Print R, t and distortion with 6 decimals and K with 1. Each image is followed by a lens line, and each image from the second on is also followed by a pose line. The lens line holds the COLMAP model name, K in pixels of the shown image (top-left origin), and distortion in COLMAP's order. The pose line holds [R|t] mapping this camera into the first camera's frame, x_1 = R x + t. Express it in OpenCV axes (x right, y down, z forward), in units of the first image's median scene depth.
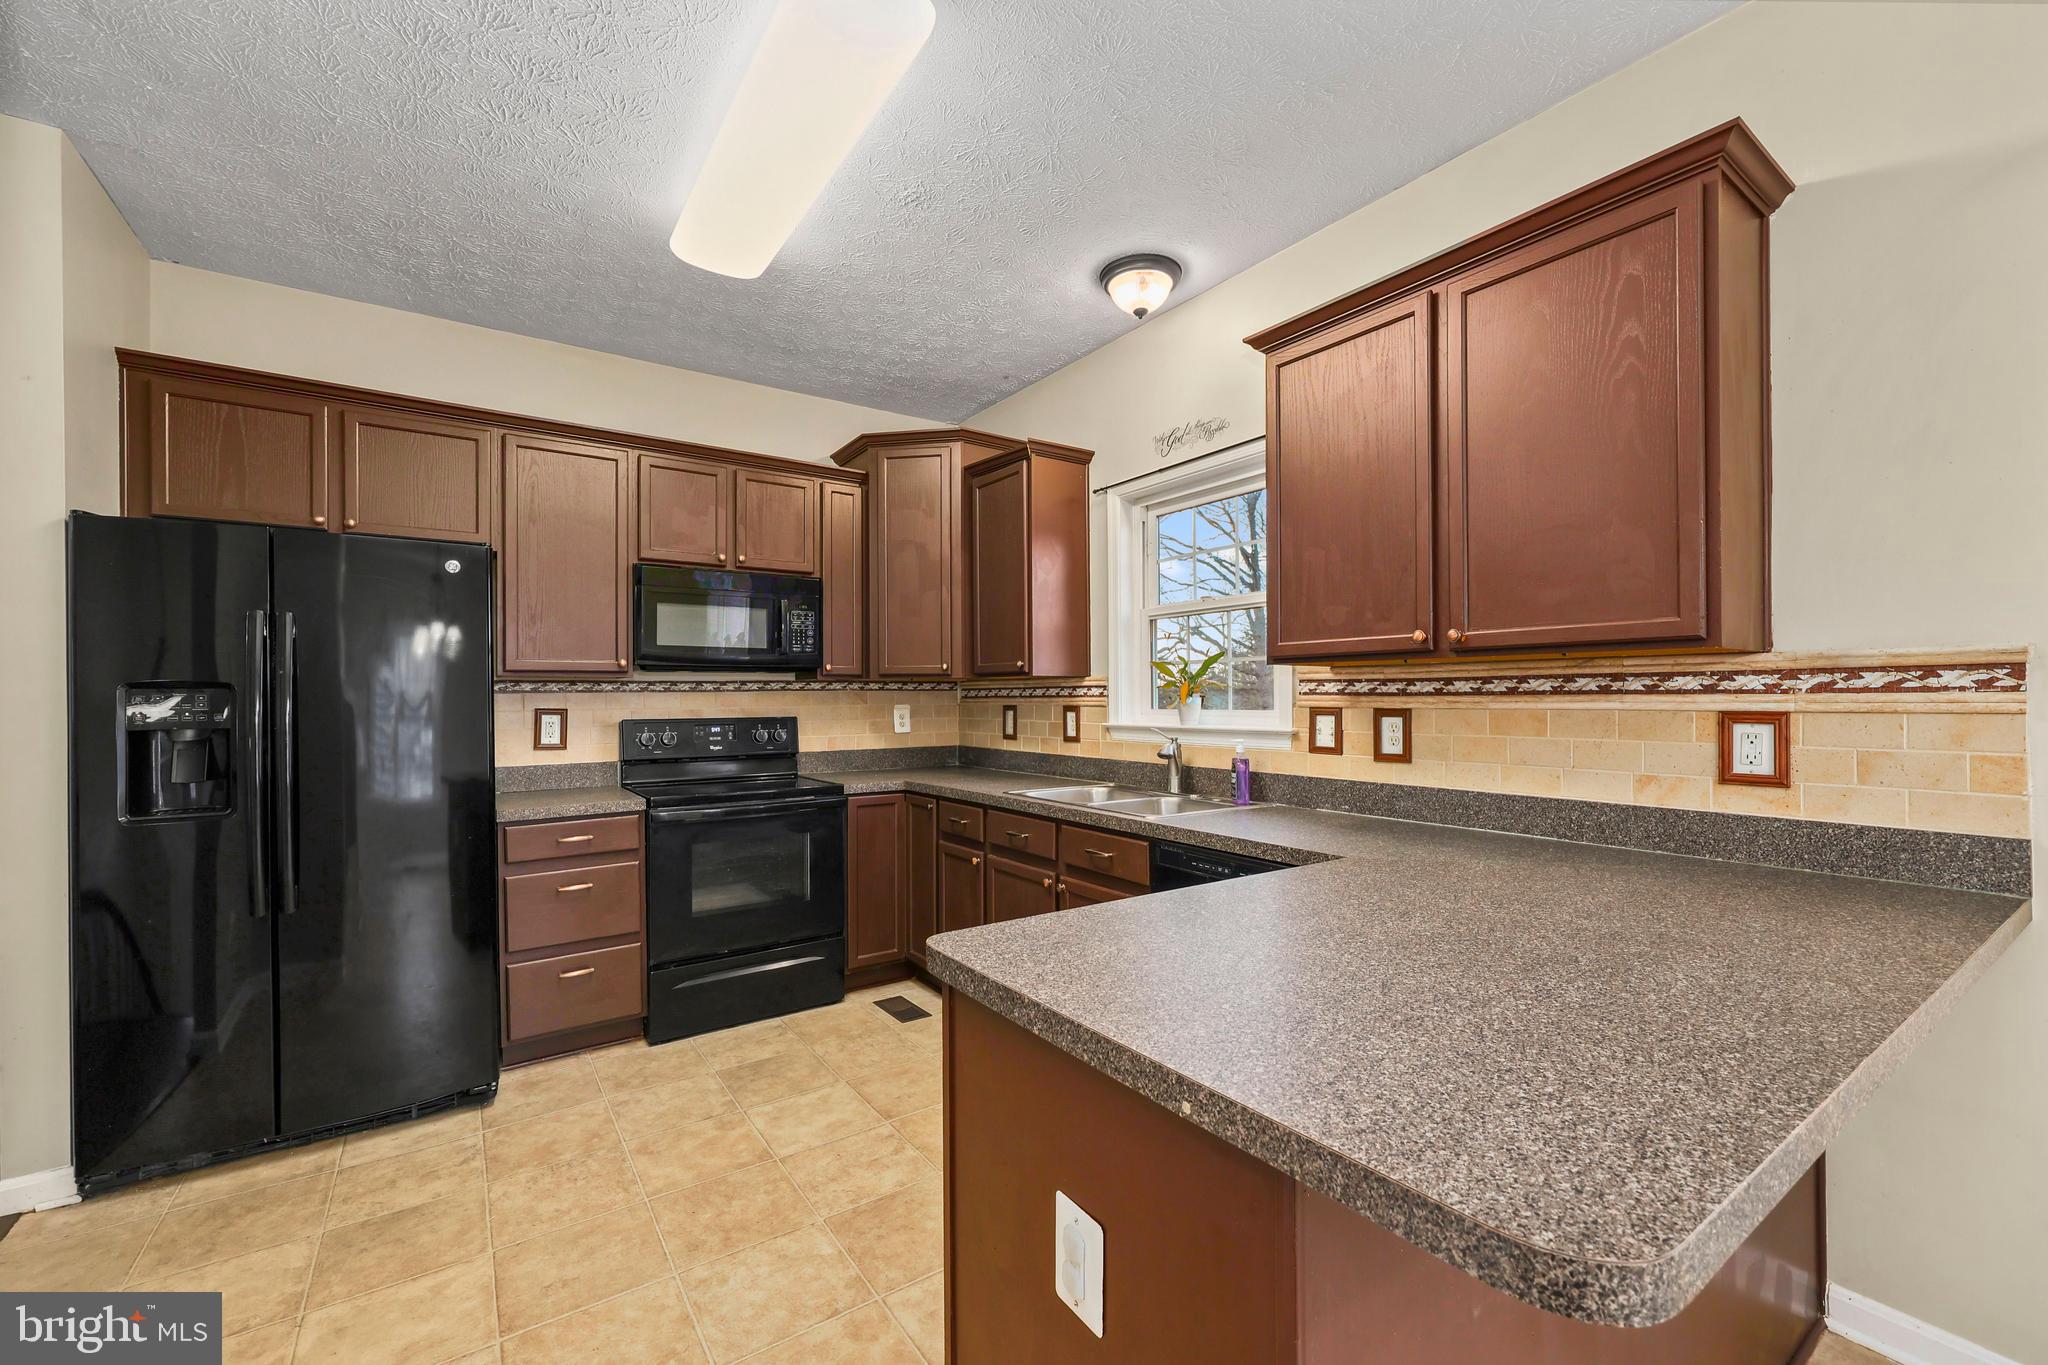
lens RADIAL K [[829.2, 0, 1028.9], [0, 829.2, 695.3], [0, 0, 1]] dist [-0.001347, -0.000154]
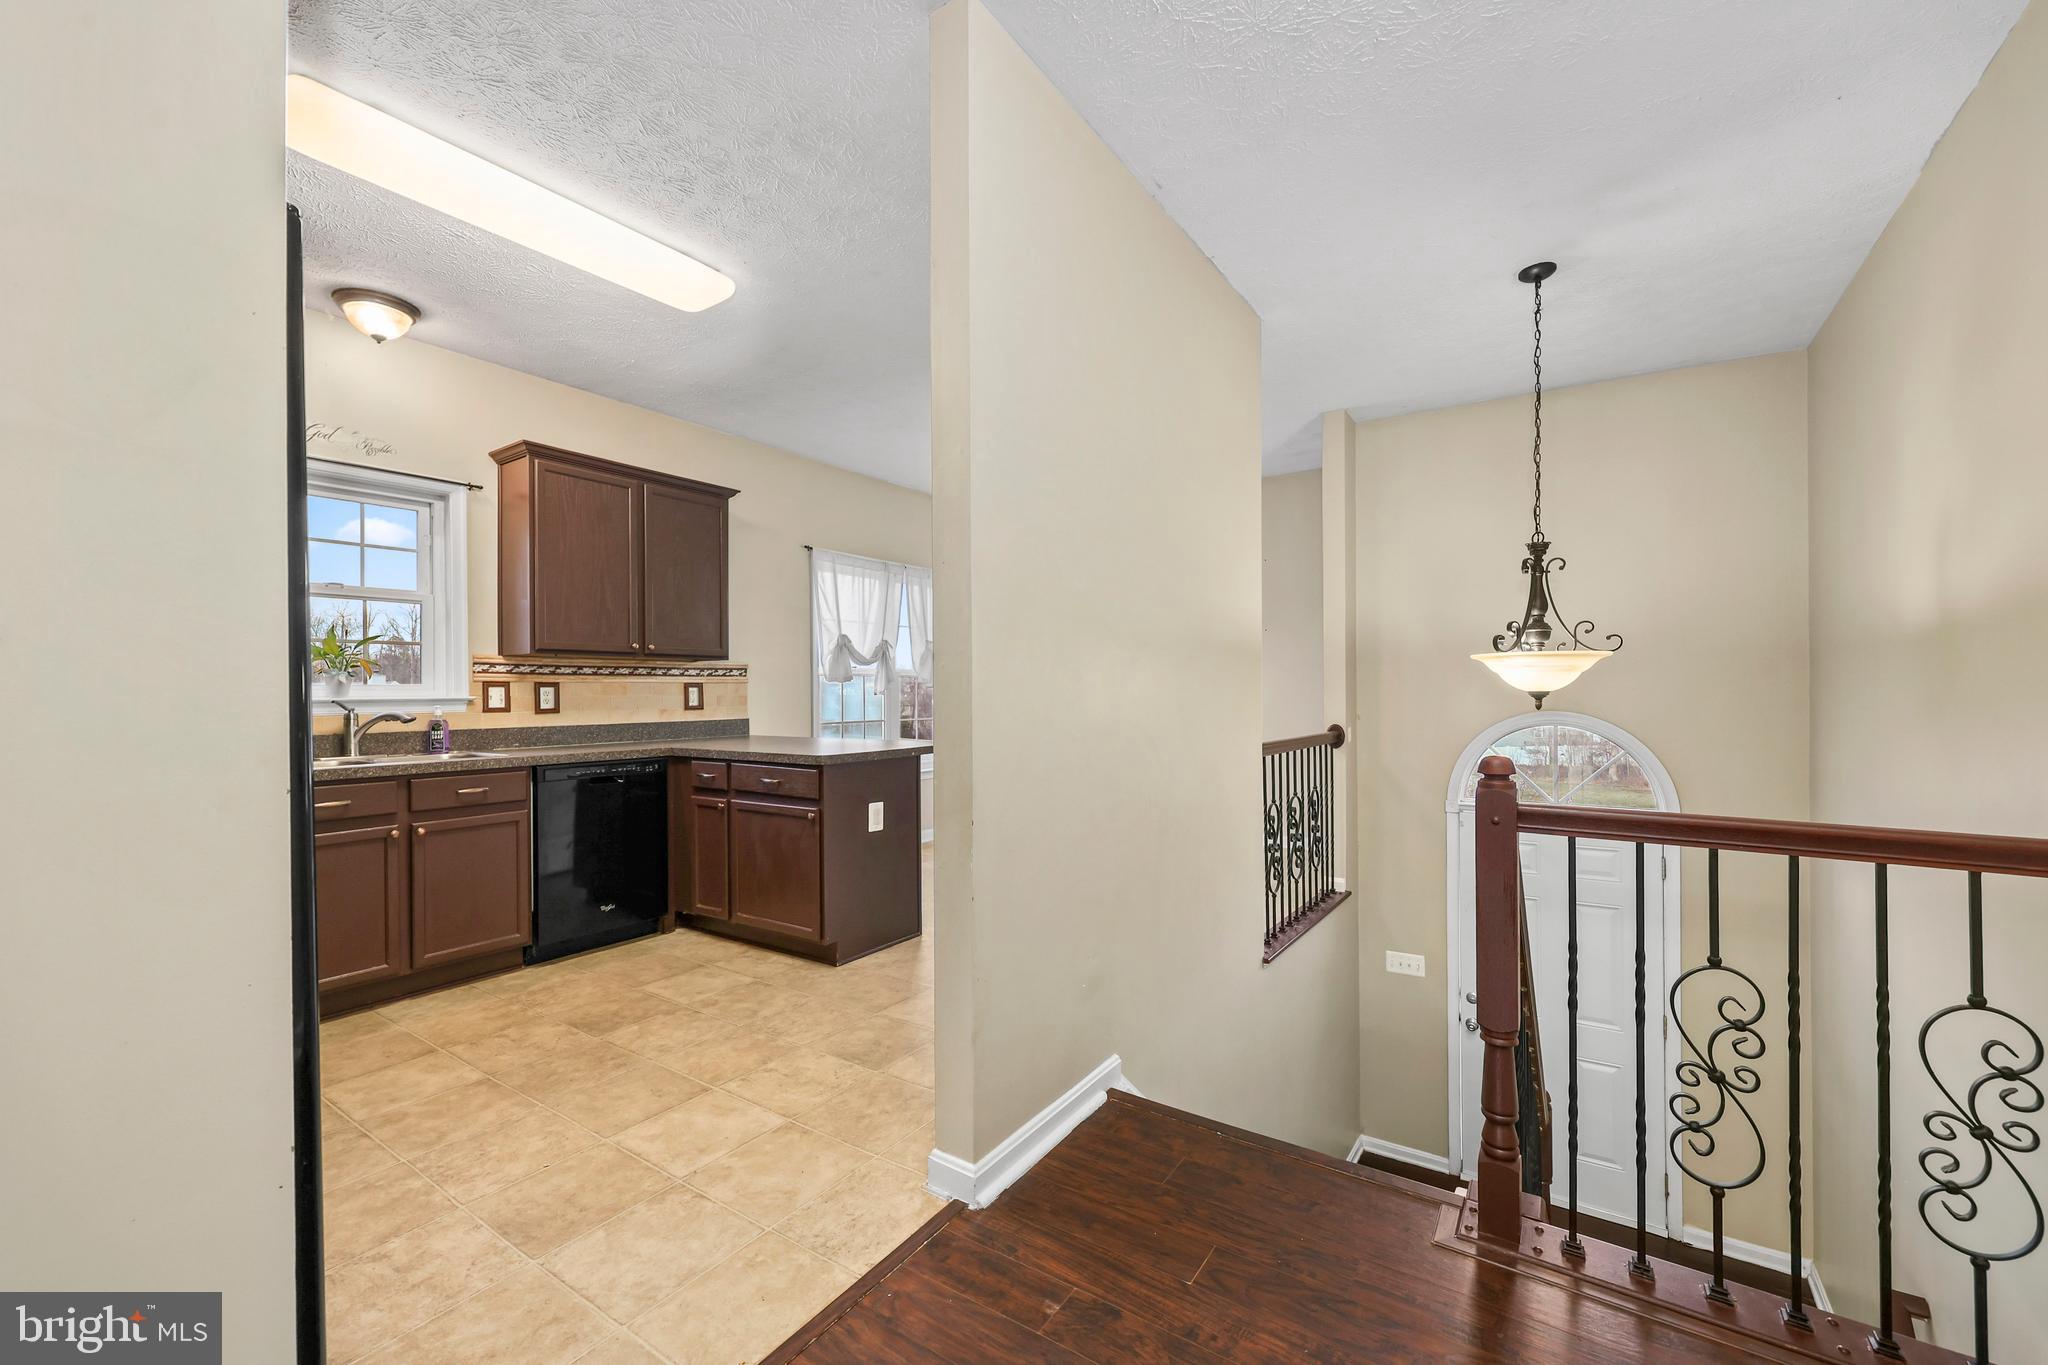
lens RADIAL K [[816.9, 0, 1024.0], [0, 816.9, 682.5], [0, 0, 1]] dist [-0.000029, -0.000007]
pose [[-0.339393, 0.011256, 0.940577, -1.570053], [0.001348, 0.999933, -0.011480, 0.039386], [-0.940644, -0.002629, -0.339386, 0.684044]]
